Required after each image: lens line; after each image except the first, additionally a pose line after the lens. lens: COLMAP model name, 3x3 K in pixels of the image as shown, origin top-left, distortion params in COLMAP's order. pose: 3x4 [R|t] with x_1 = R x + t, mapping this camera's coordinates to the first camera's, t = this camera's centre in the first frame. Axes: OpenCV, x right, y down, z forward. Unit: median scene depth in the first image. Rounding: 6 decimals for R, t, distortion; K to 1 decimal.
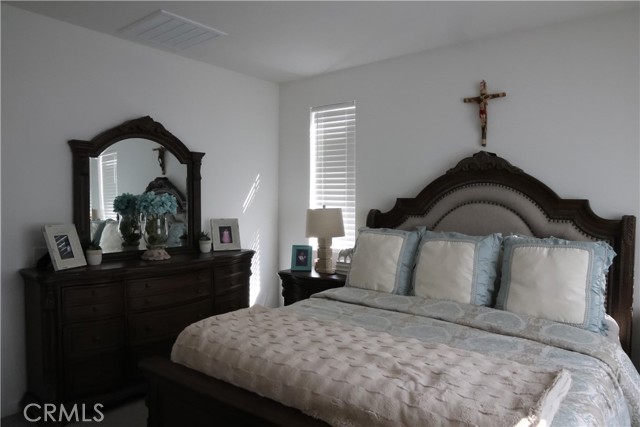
lens RADIAL K [[444.2, 0, 320.0], [0, 444.2, 213.5], [0, 0, 1]] dist [-0.083727, 0.069439]
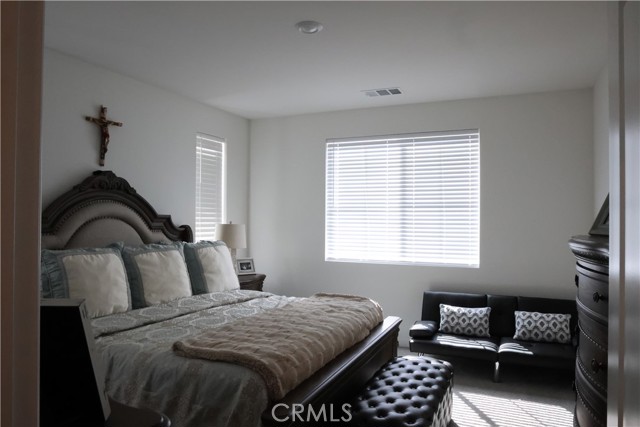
lens RADIAL K [[444.2, 0, 320.0], [0, 444.2, 213.5], [0, 0, 1]] dist [-0.083727, 0.069439]
pose [[-0.221453, 0.009380, 0.975126, -0.846929], [0.039192, 0.999231, -0.000712, -0.016251], [-0.974383, 0.038059, -0.221650, 0.775455]]
